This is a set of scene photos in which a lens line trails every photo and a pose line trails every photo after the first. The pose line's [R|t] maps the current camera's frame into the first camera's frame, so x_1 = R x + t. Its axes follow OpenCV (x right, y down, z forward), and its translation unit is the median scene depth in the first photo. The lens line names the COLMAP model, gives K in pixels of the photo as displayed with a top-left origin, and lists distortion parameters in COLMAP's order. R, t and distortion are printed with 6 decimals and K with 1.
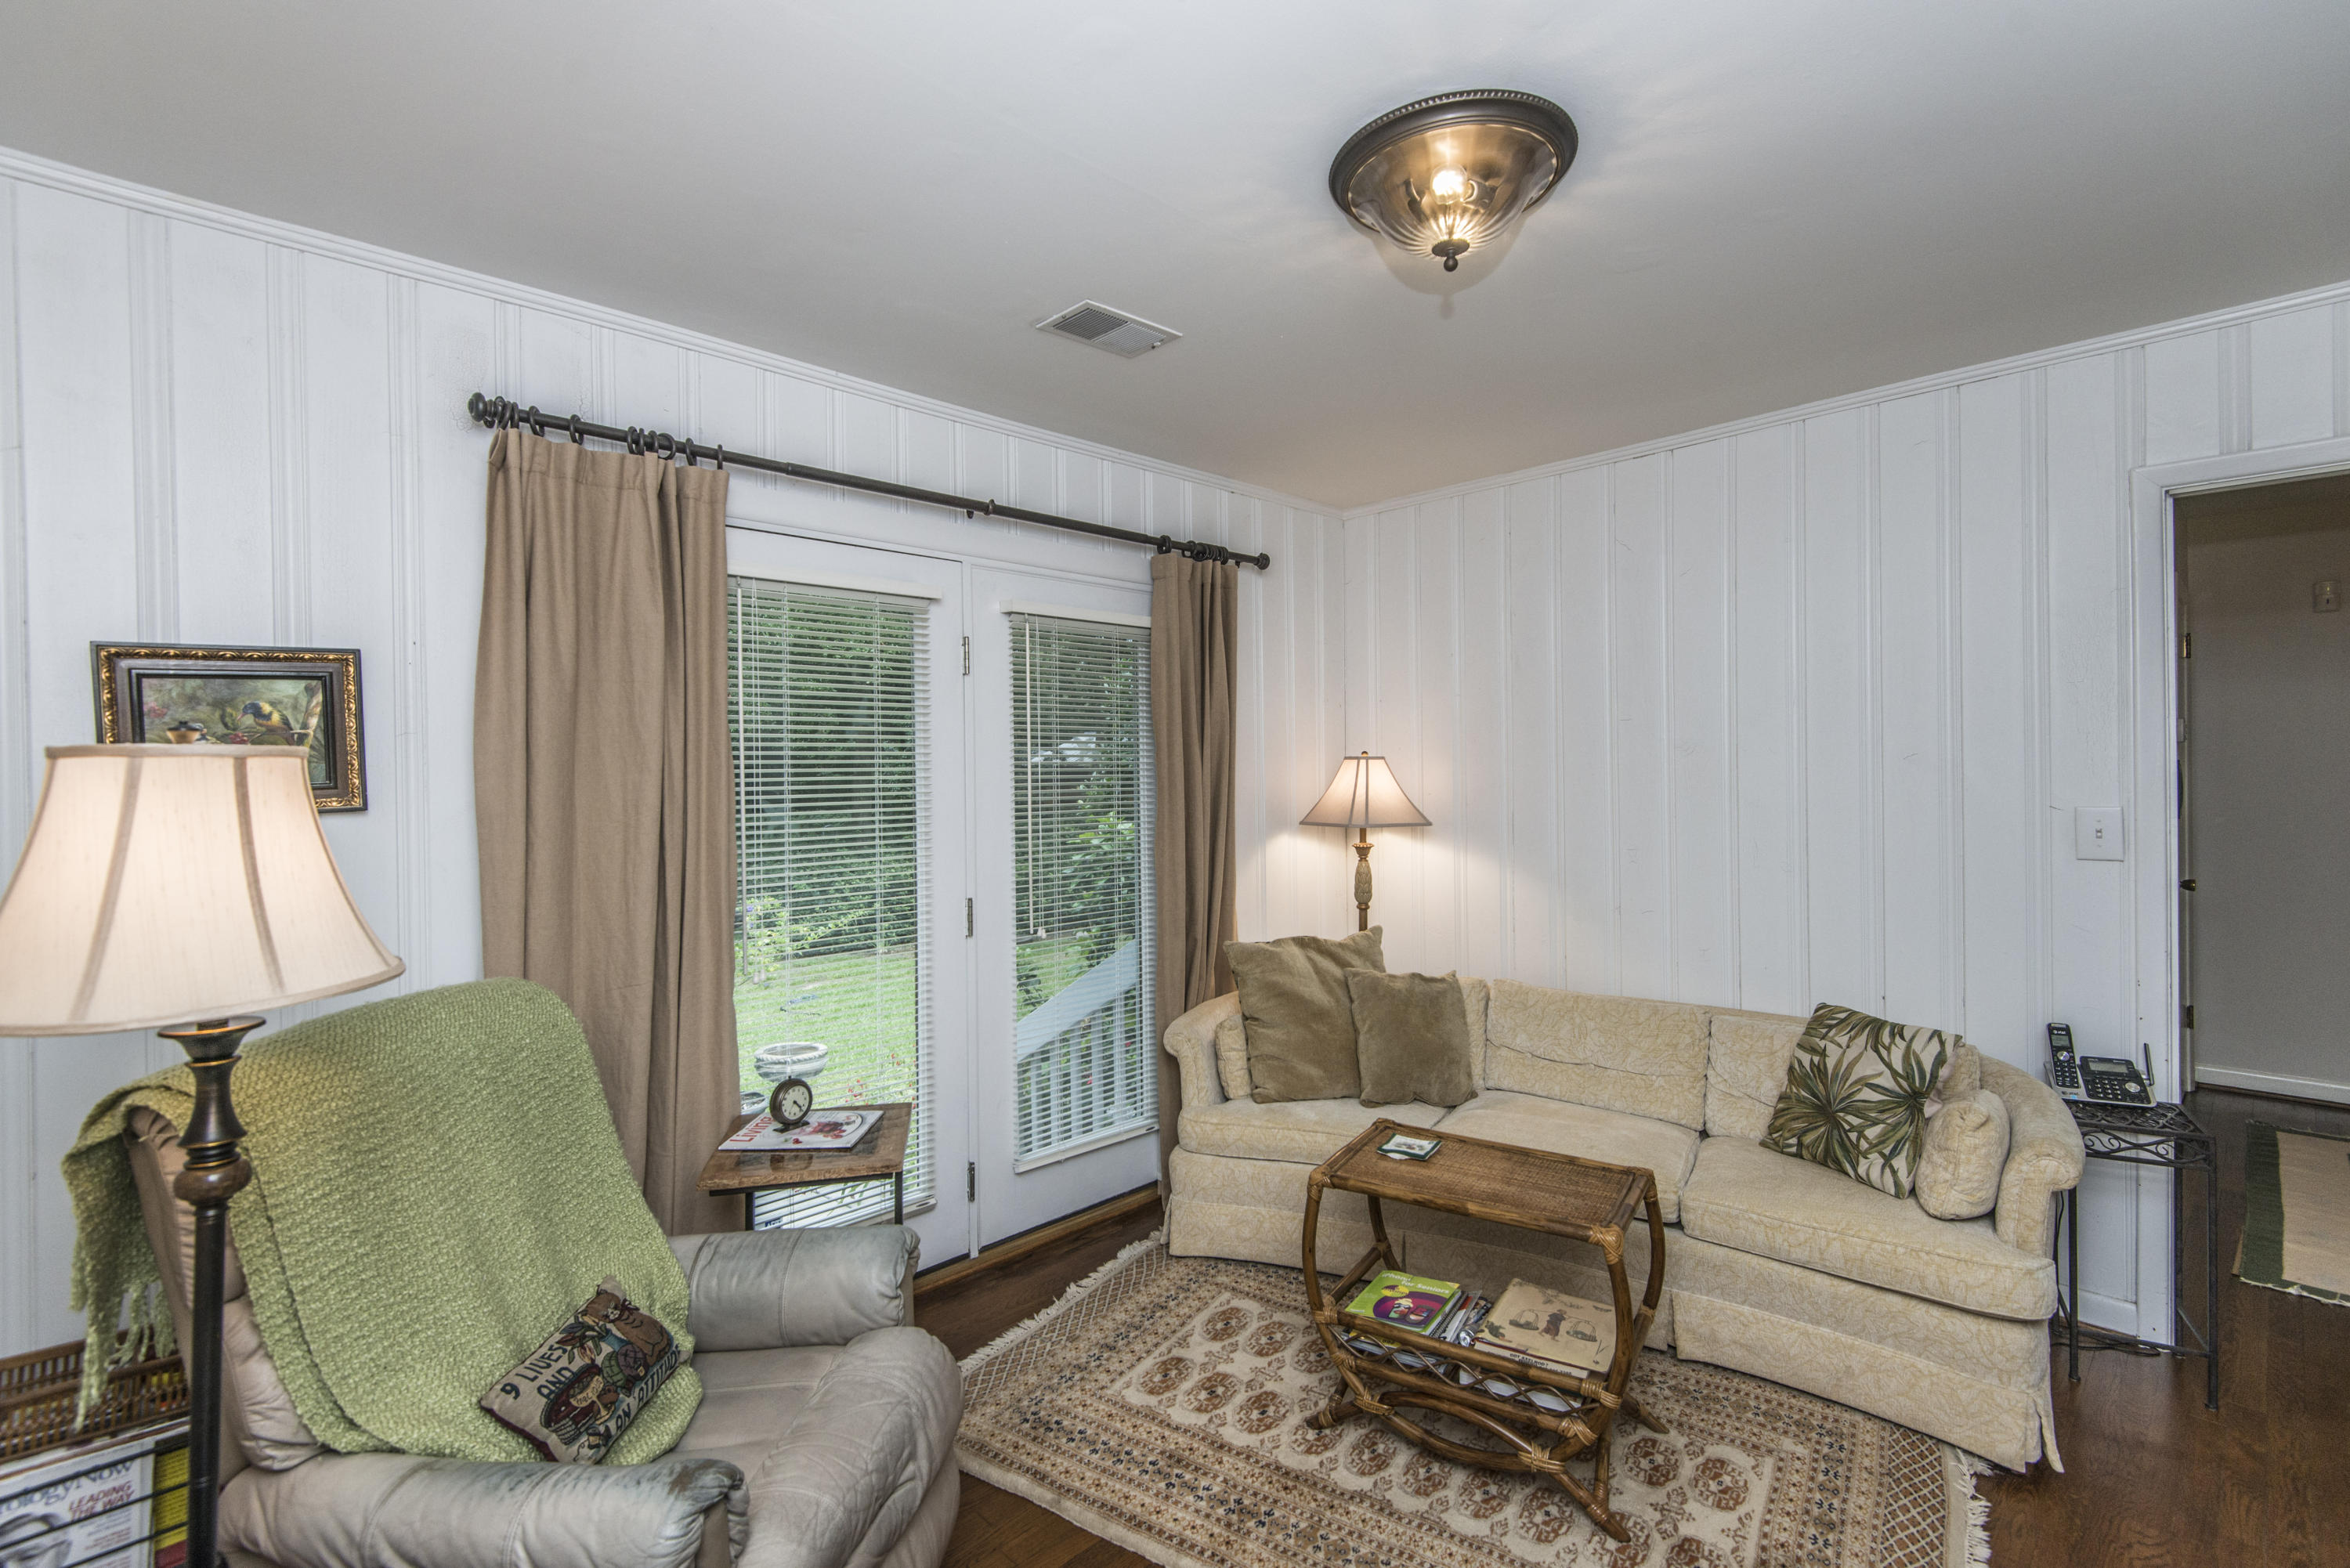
lens RADIAL K [[1065.0, 0, 1172.8], [0, 1065.0, 772.5], [0, 0, 1]] dist [0.060990, -0.043538]
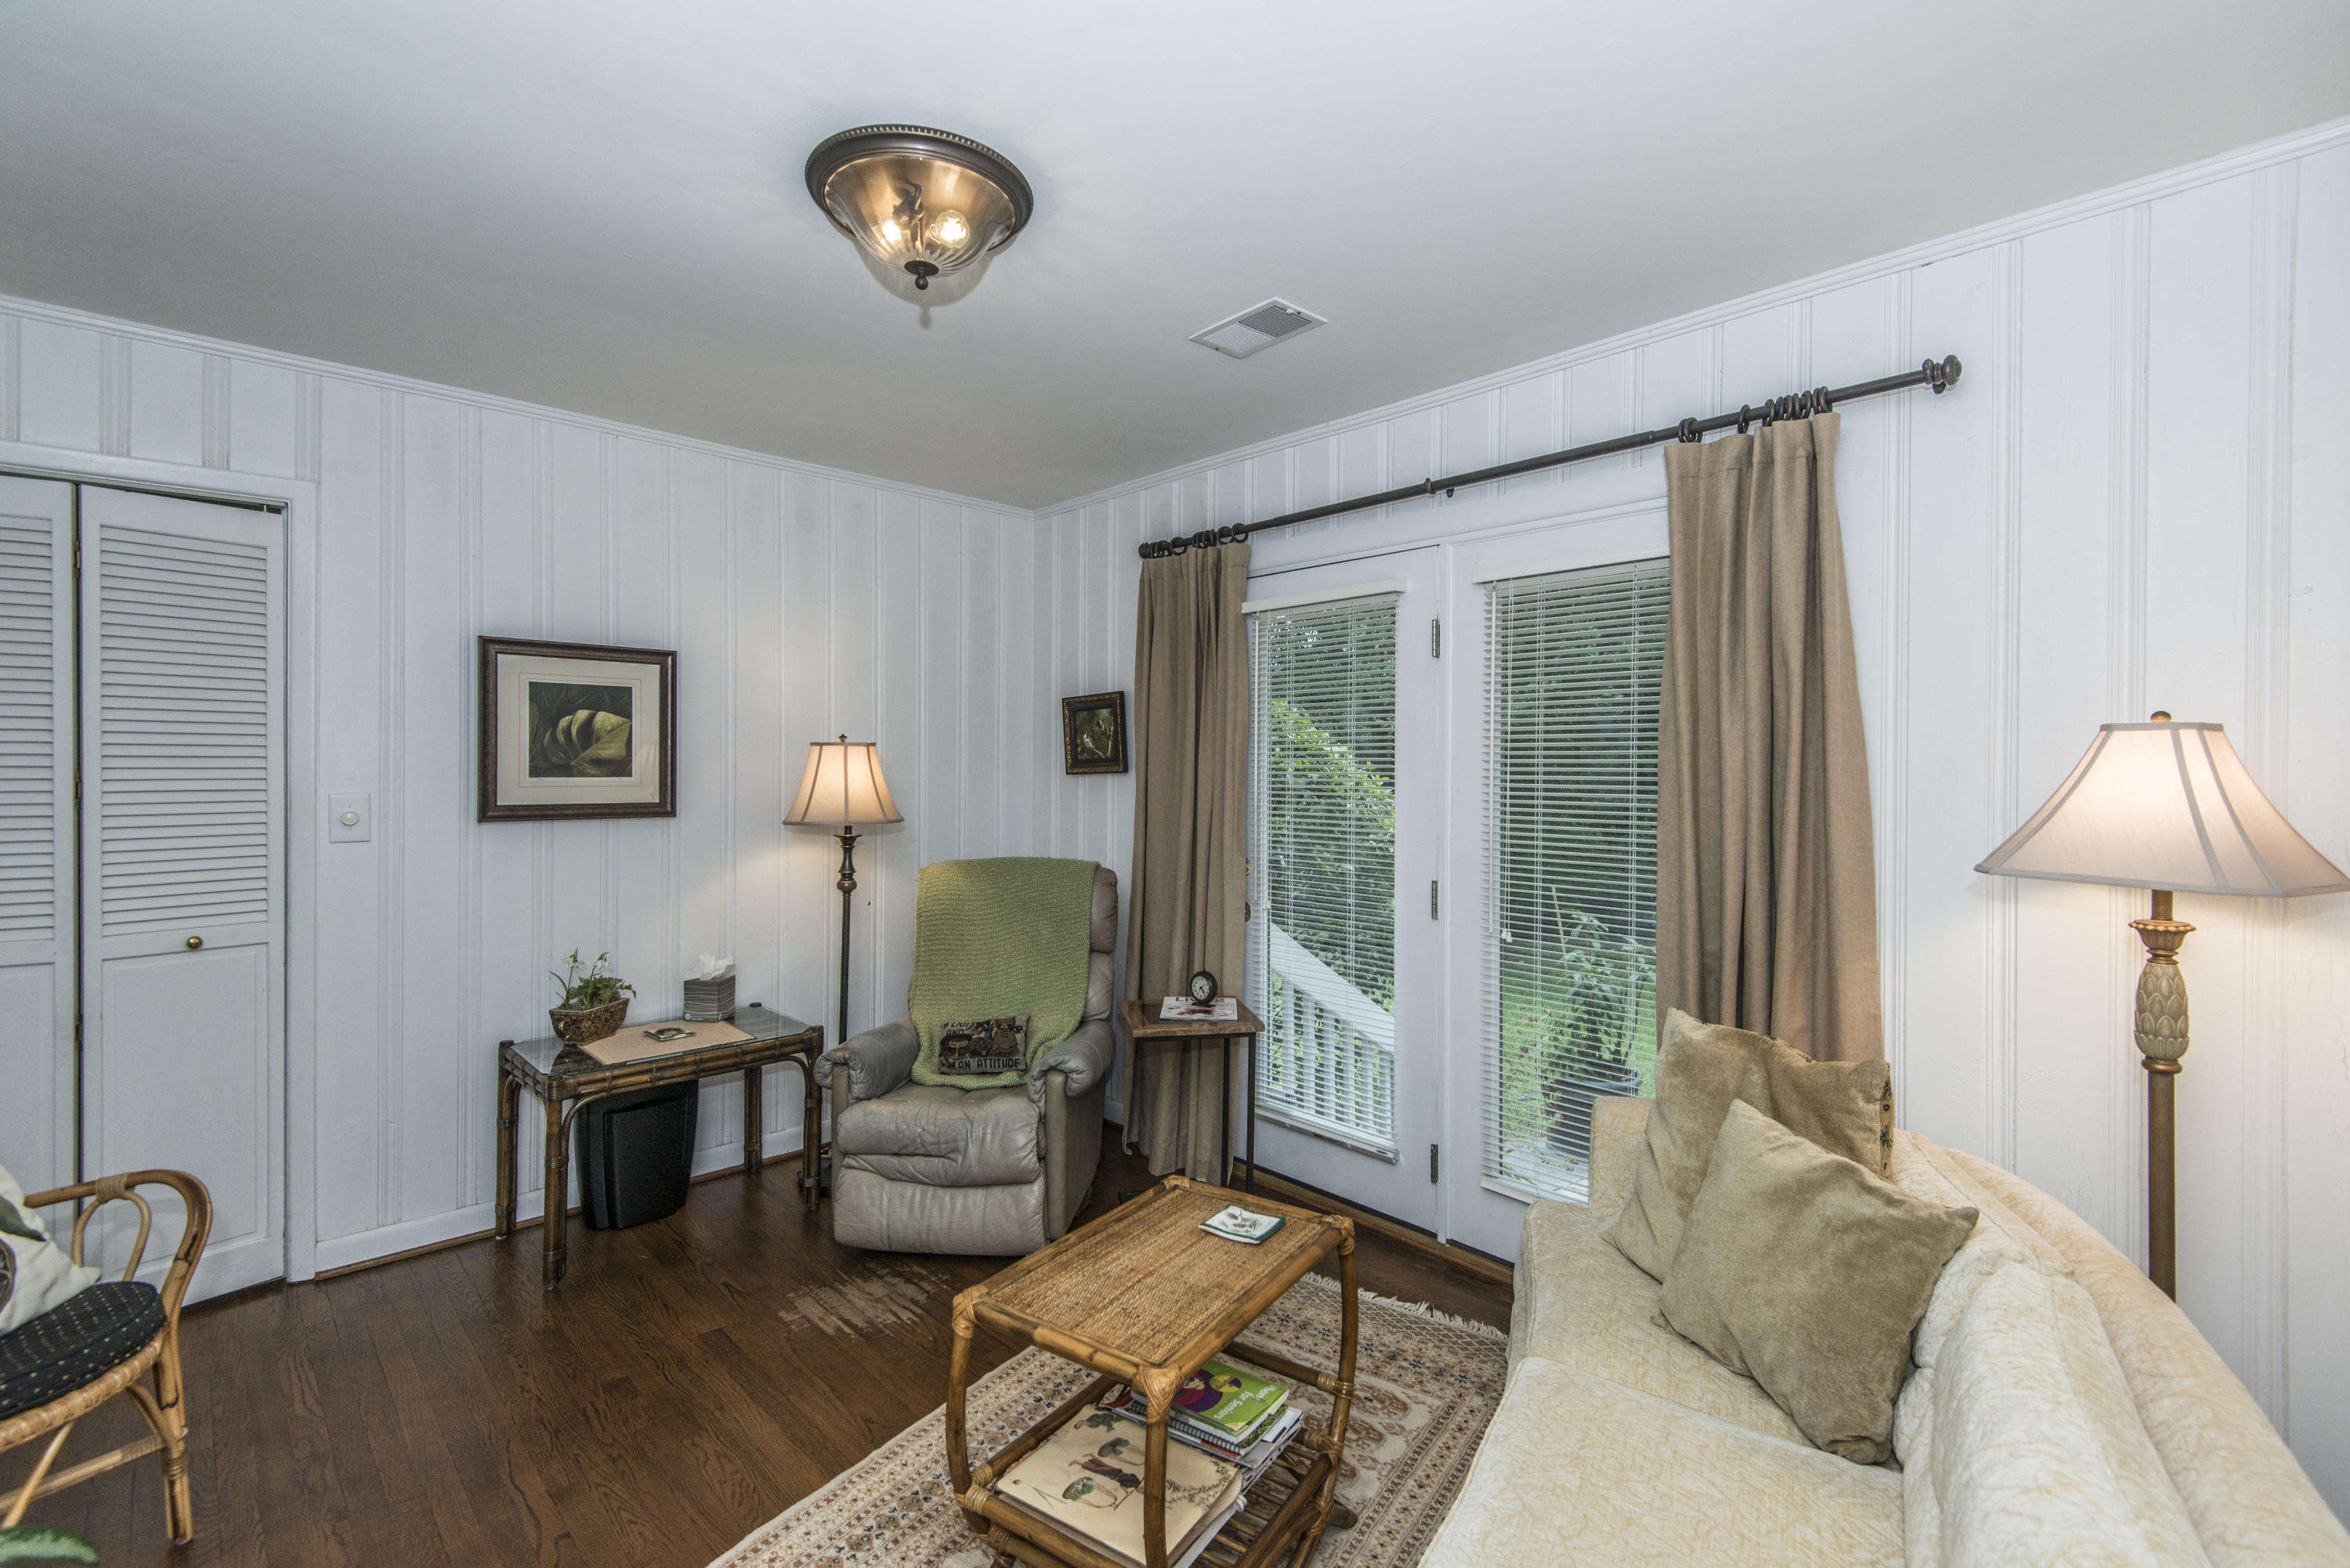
lens RADIAL K [[1065.4, 0, 1174.7], [0, 1065.4, 772.7], [0, 0, 1]] dist [0.045372, -0.025653]
pose [[-0.022234, 0.015608, -0.999631, 0.844167], [-0.008459, 0.999839, 0.015799, 0.002803], [0.999717, 0.008807, -0.022099, 0.807184]]
